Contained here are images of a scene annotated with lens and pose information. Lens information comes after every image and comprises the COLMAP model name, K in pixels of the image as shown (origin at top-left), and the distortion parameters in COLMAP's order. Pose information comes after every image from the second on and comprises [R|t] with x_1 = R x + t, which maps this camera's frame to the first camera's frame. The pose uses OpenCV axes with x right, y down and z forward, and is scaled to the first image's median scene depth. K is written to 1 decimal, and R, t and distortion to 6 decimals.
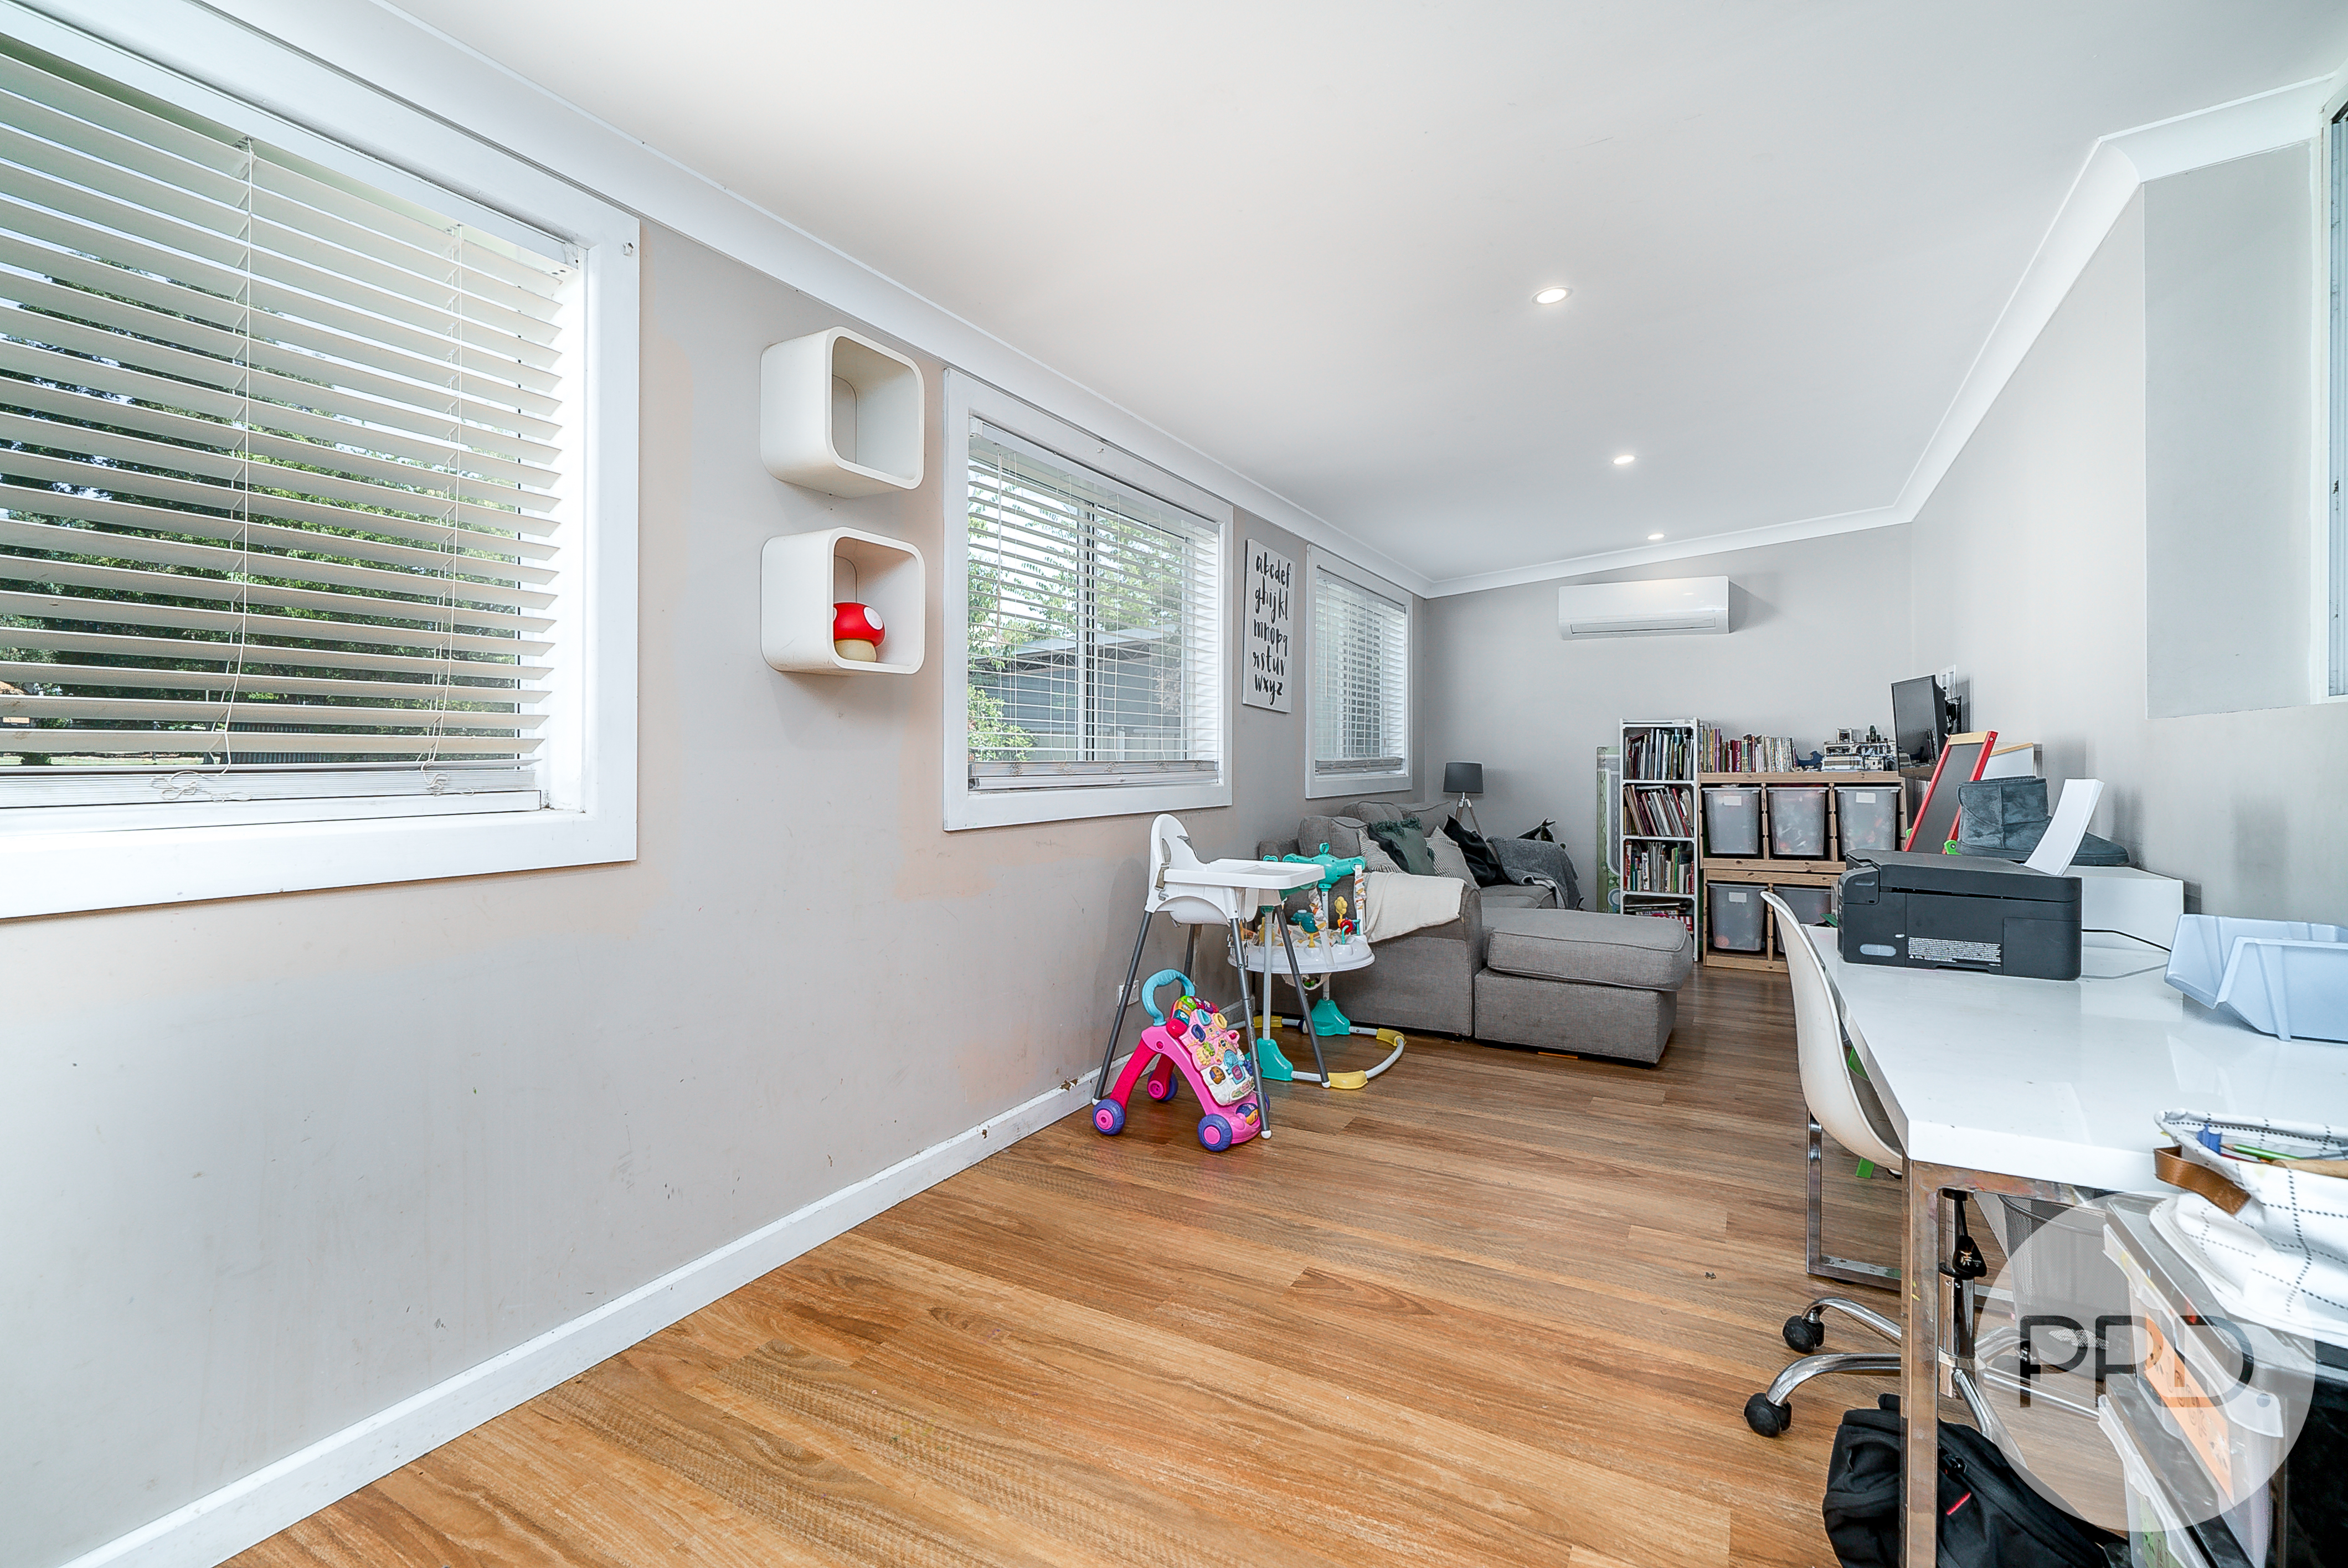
lens RADIAL K [[1033.7, 0, 1160.3], [0, 1033.7, 759.8], [0, 0, 1]] dist [-0.002367, -0.000261]
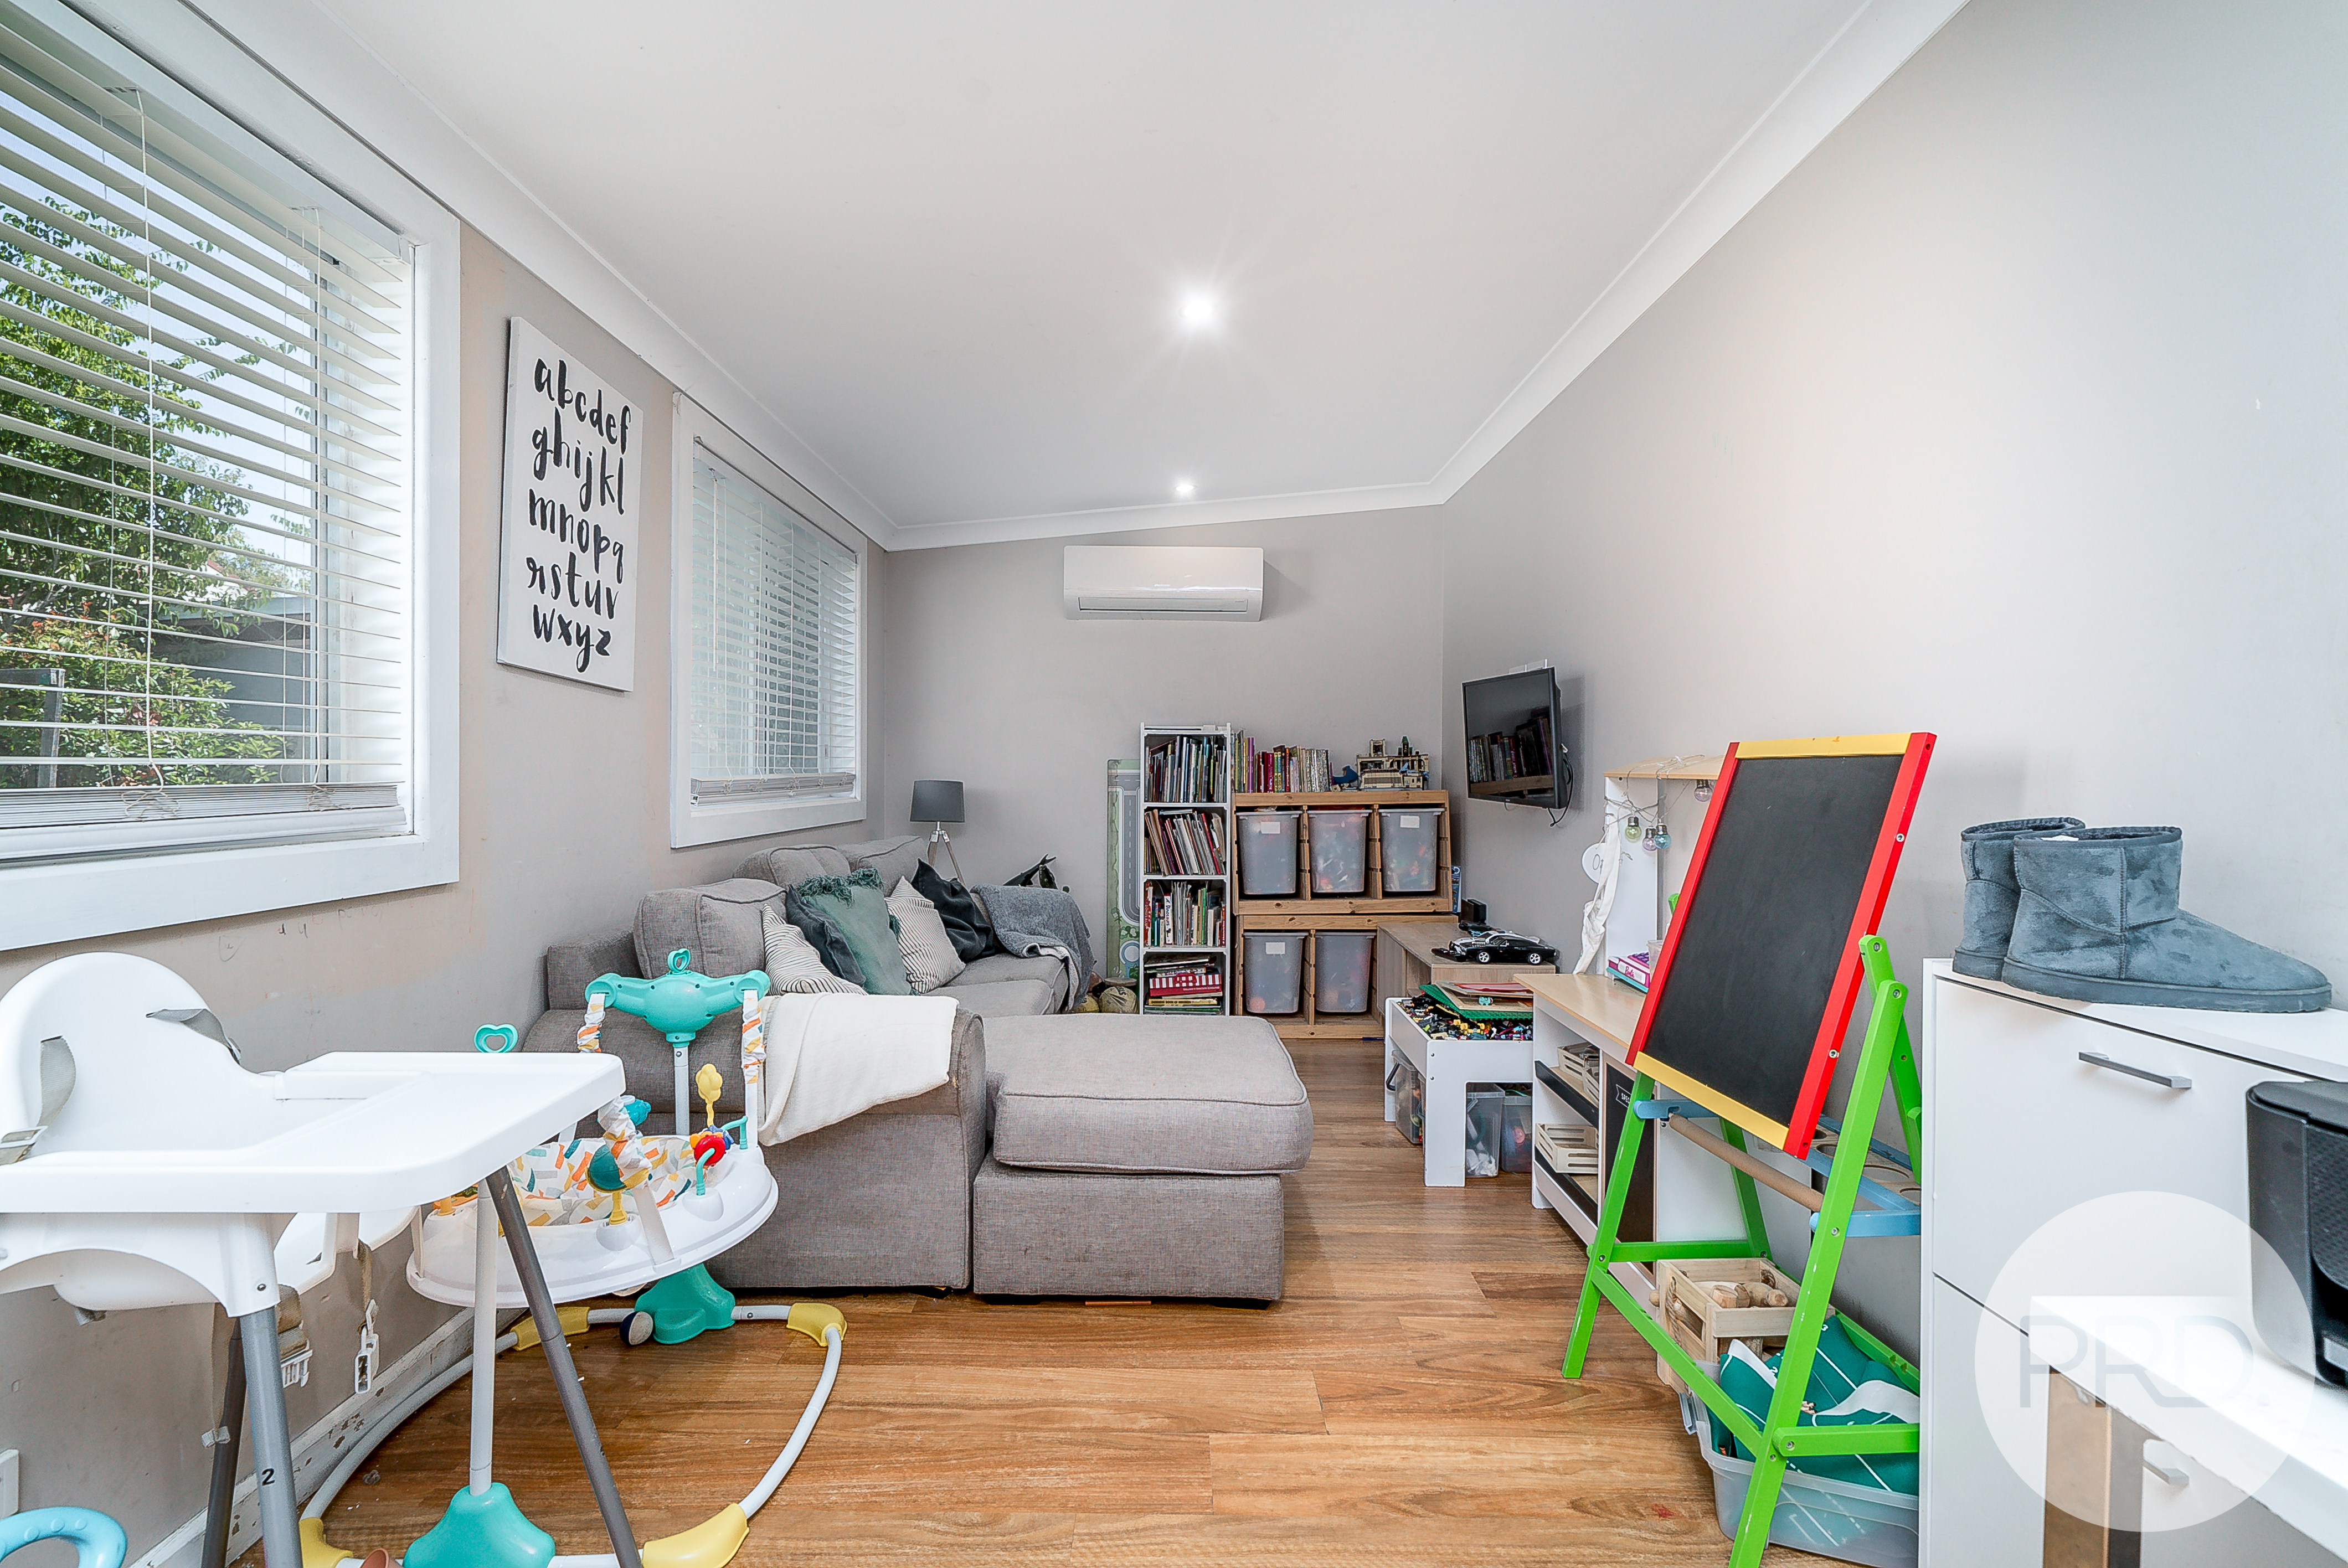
lens RADIAL K [[1033.7, 0, 1160.3], [0, 1033.7, 759.8], [0, 0, 1]] dist [-0.002367, -0.000261]
pose [[0.872515, 0.006161, 0.488549, 0.088284], [-0.000049, 0.999922, -0.012522, -0.002999], [-0.488587, 0.010902, 0.872447, 0.342130]]
